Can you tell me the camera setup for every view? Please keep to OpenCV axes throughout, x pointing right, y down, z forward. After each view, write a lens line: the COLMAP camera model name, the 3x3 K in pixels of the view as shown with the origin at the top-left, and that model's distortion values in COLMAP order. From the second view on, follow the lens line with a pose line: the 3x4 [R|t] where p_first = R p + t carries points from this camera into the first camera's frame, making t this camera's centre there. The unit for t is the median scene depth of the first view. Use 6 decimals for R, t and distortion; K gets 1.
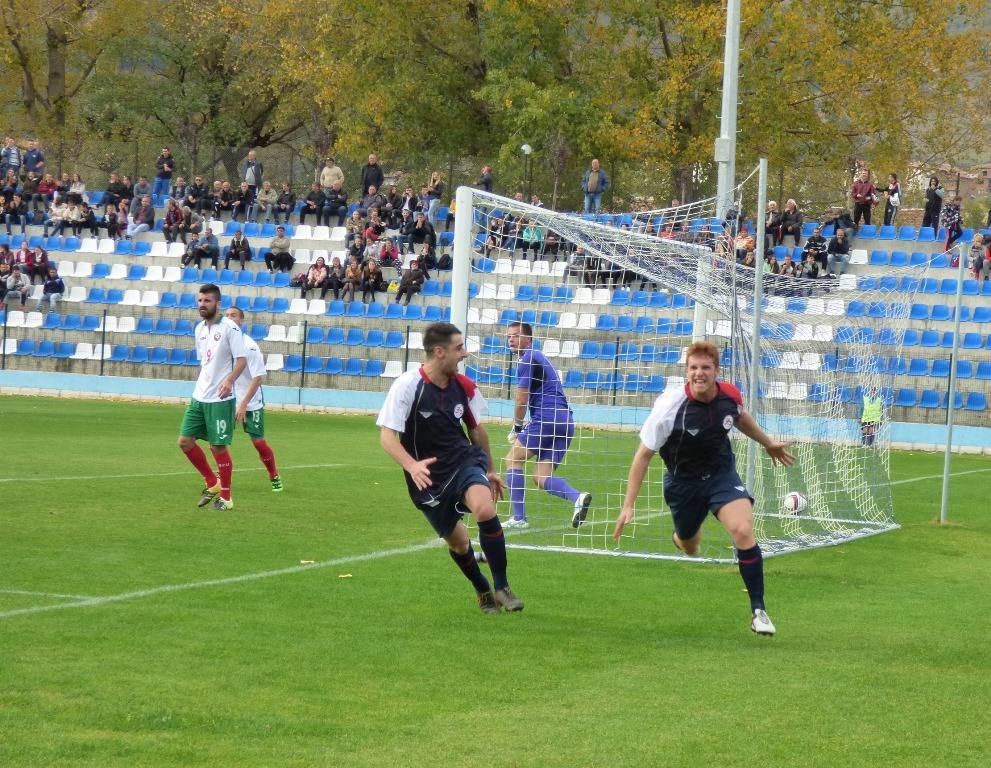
lens RADIAL K [[2602.5, 0, 495.3], [0, 2602.5, 386.4], [0, 0, 1]] dist [0.274254, 0.000000]
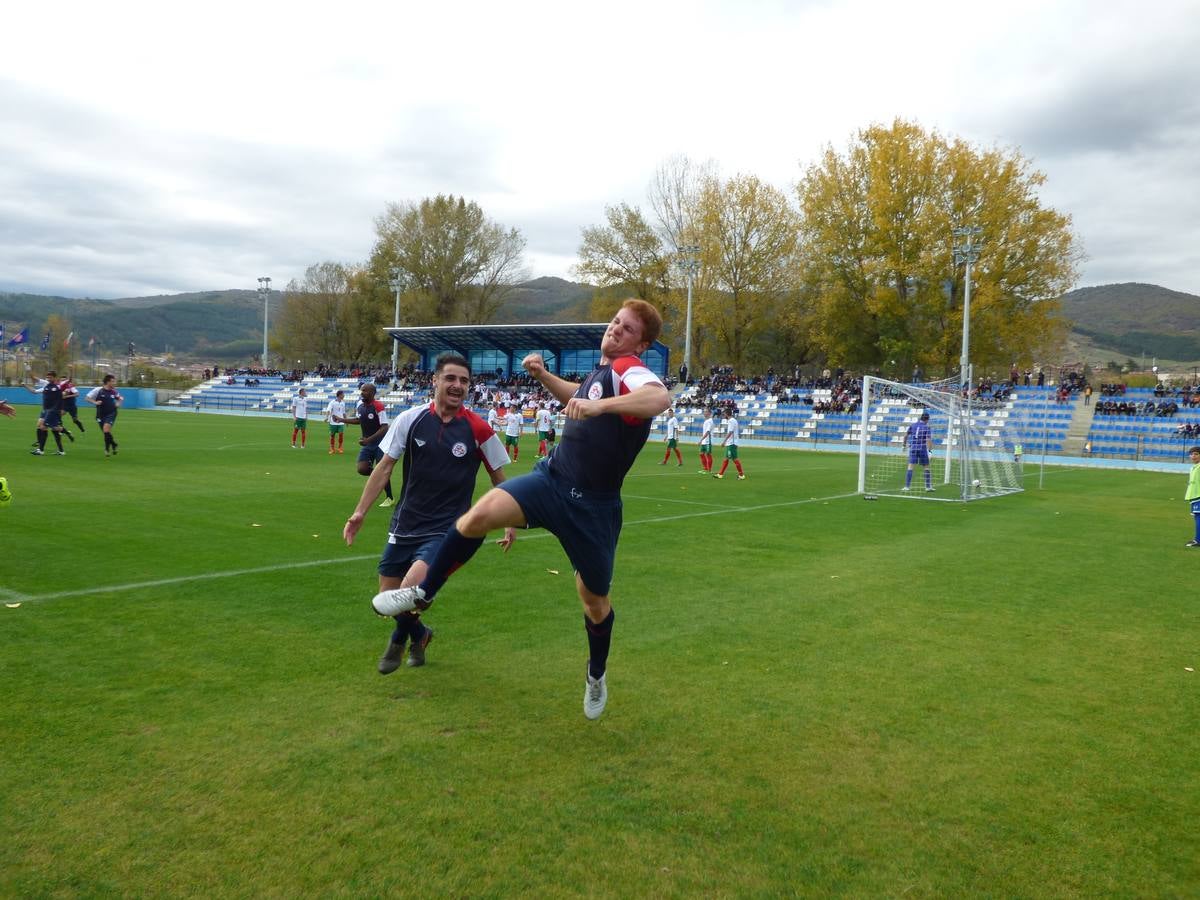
lens RADIAL K [[3170.5, 0, 600.1], [0, 3170.5, 449.5], [0, 0, 1]] dist [0.260198, 0.000000]
pose [[0.942175, -0.004343, -0.335093, 0.922625], [0.003654, 0.999990, -0.002686, 0.017010], [0.335101, 0.001306, 0.942181, -2.555833]]
